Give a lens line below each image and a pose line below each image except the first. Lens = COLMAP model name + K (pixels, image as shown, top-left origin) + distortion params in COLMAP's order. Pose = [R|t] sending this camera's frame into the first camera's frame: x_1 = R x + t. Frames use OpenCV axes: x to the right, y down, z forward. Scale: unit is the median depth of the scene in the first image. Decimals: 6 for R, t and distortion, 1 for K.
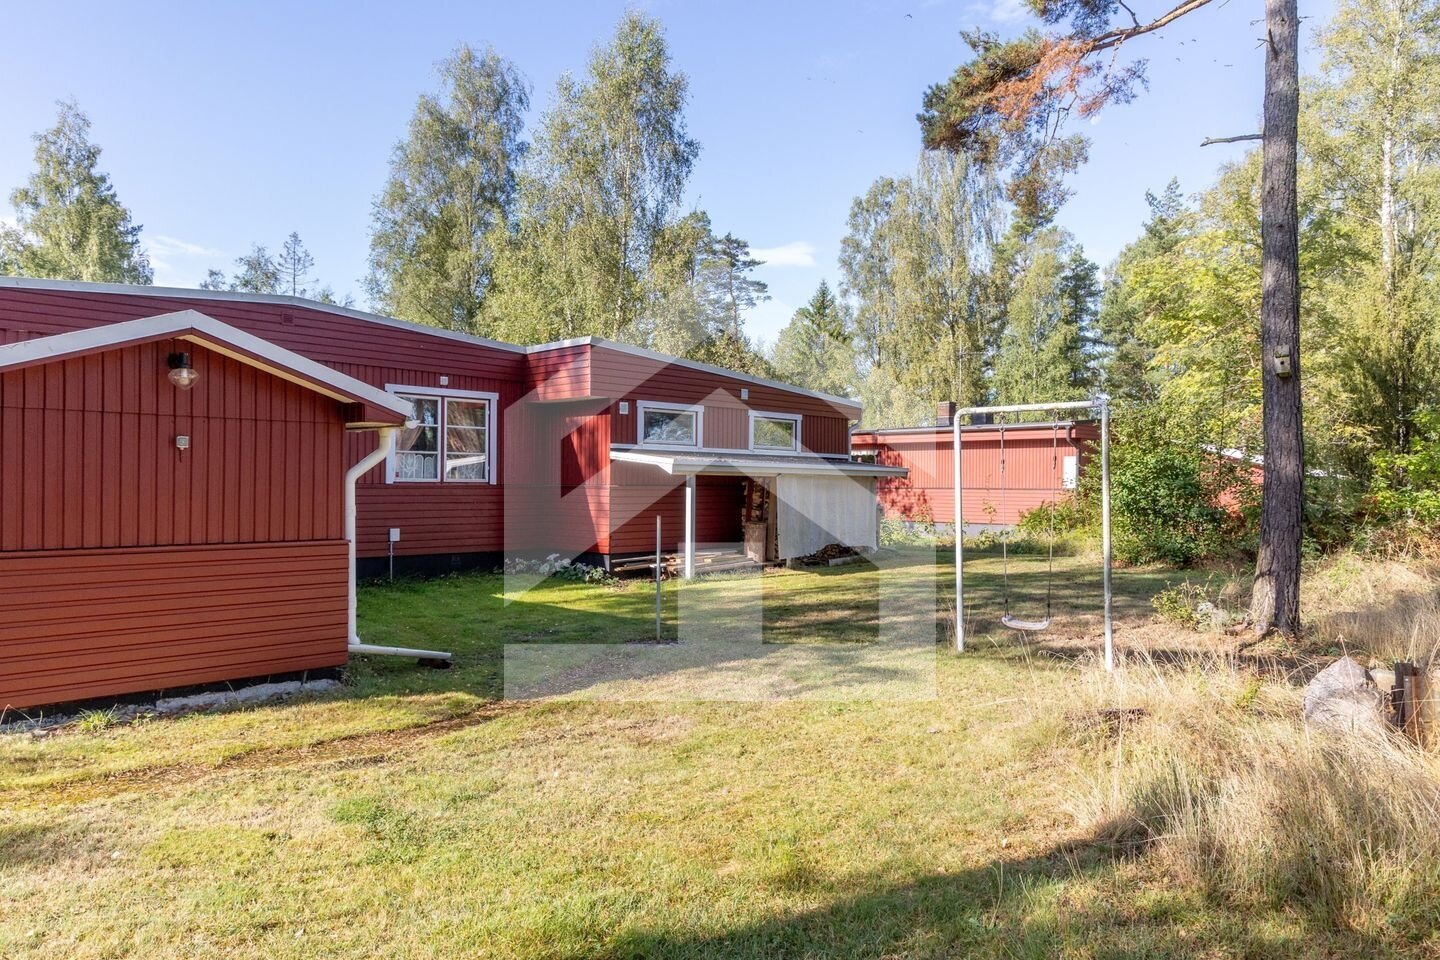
lens RADIAL K [[983.6, 0, 717.6], [0, 983.6, 483.9], [0, 0, 1]] dist [0.014387, -0.004520]
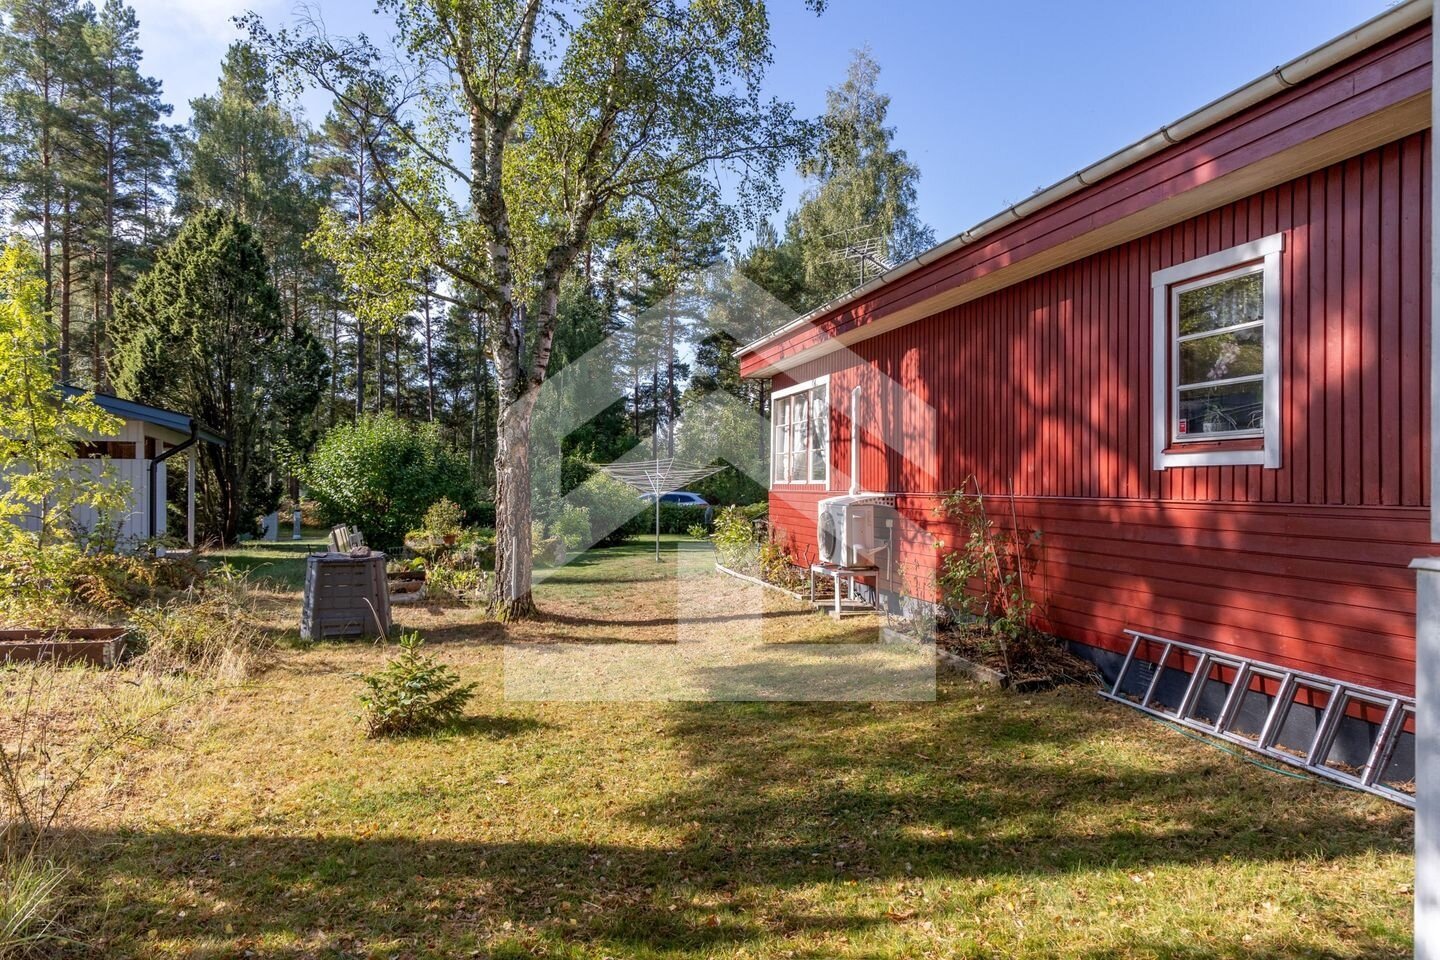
lens RADIAL K [[983.6, 0, 717.6], [0, 983.6, 483.9], [0, 0, 1]] dist [0.014387, -0.004520]
pose [[0.844428, -0.002492, -0.535663, -1.229564], [0.003574, 0.999993, 0.000981, -0.014351], [0.535657, -0.002743, 0.844431, 0.810796]]
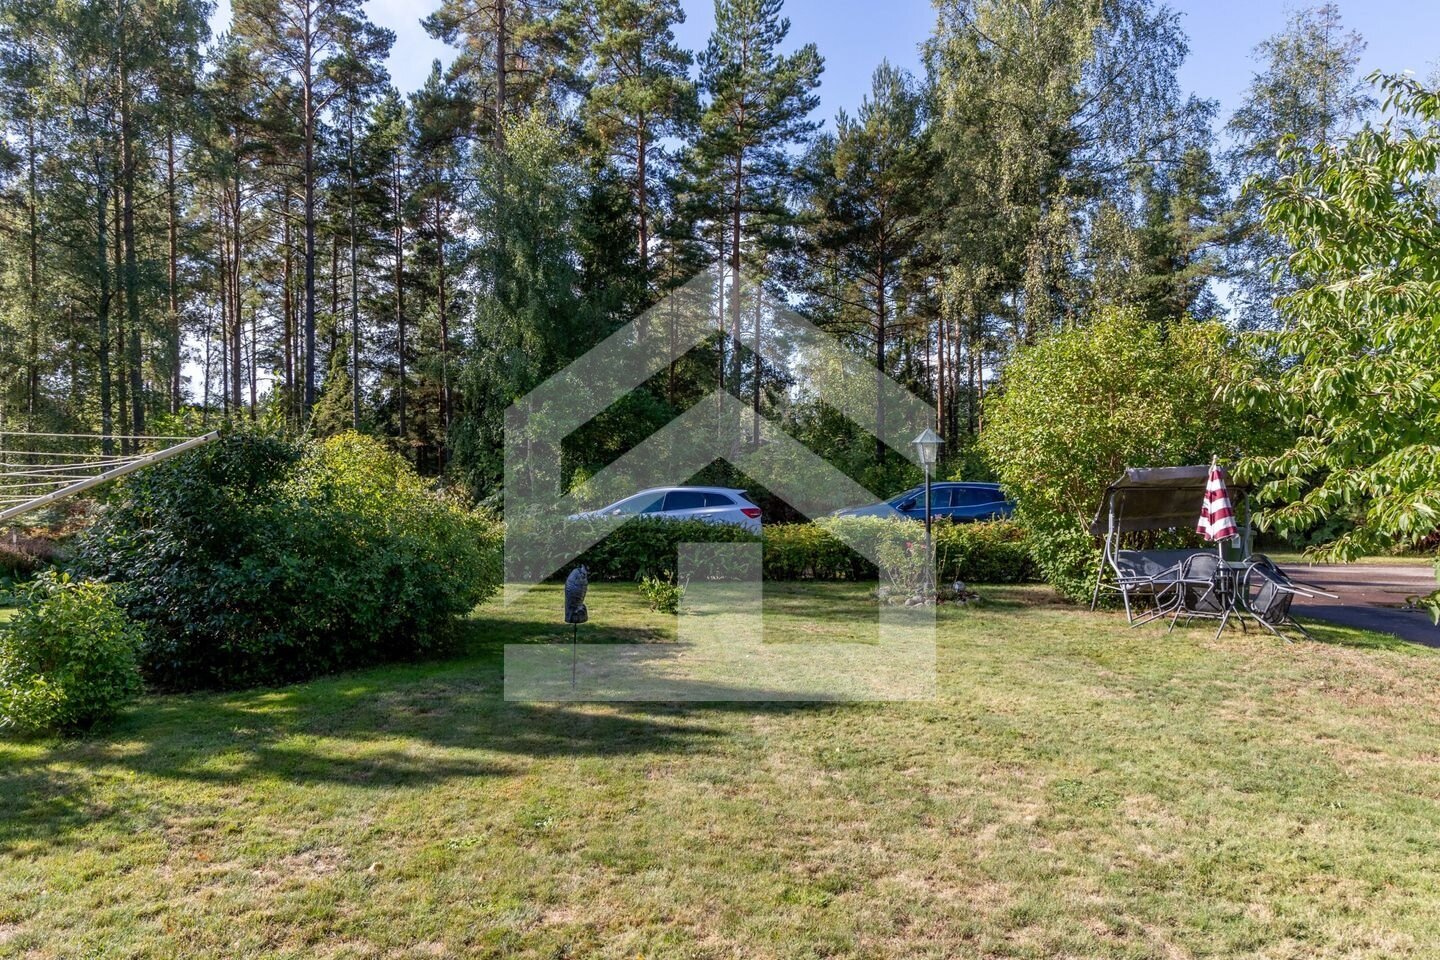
lens RADIAL K [[983.6, 0, 717.6], [0, 983.6, 483.9], [0, 0, 1]] dist [0.014387, -0.004520]
pose [[0.747176, 0.013559, -0.664488, -1.847554], [0.004209, 0.999675, 0.025131, -0.037413], [0.664613, -0.021574, 0.746876, 2.145833]]
